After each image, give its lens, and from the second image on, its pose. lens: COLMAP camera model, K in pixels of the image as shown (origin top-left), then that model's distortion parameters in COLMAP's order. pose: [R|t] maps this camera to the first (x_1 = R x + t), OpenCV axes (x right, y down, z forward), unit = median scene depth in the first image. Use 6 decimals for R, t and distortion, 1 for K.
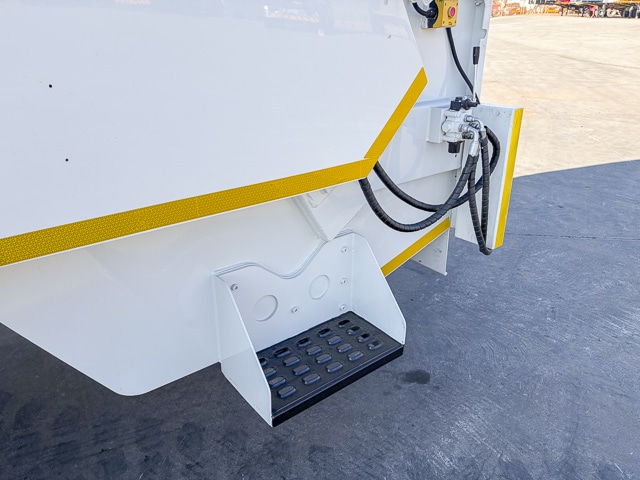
lens RADIAL K [[484.0, 0, 320.0], [0, 484.0, 240.0], [0, 0, 1]] dist [0.041004, -0.000775]
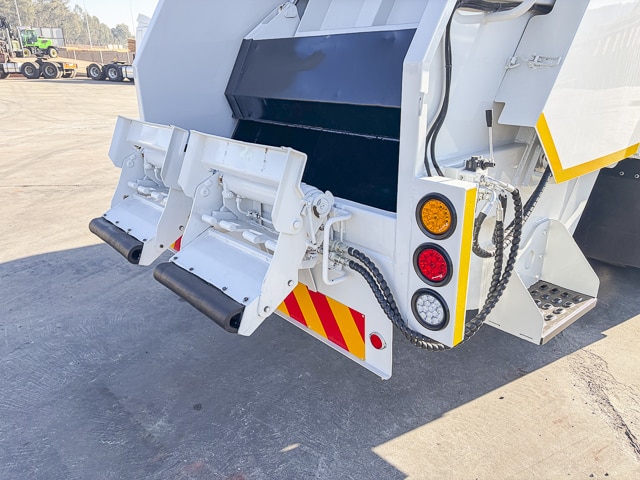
lens RADIAL K [[484.0, 0, 320.0], [0, 484.0, 240.0], [0, 0, 1]] dist [0.041004, -0.000775]
pose [[-0.998709, 0.034255, -0.037506, -0.162677], [-0.002330, 0.706713, 0.707496, -0.933516], [0.050742, 0.706670, -0.705721, 1.987035]]
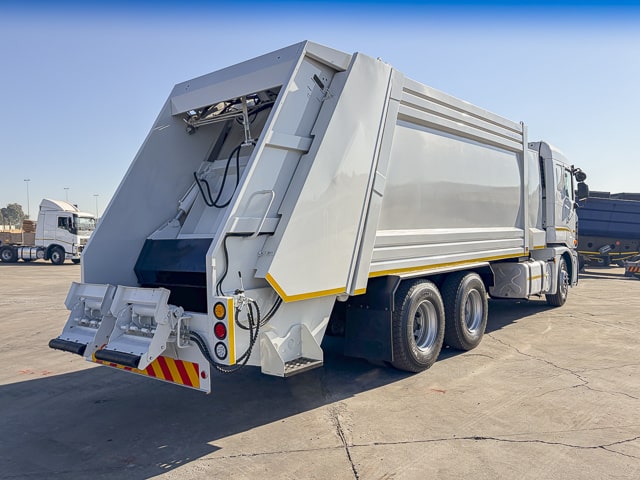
lens RADIAL K [[523.0, 0, 333.8], [0, 523.0, 239.9], [0, 0, 1]] dist [0.004410, -0.002179]
pose [[-0.970540, 0.033606, -0.238584, -0.301933], [-0.071879, 0.904748, 0.419838, -1.518455], [0.229967, 0.424619, -0.875679, 3.101769]]
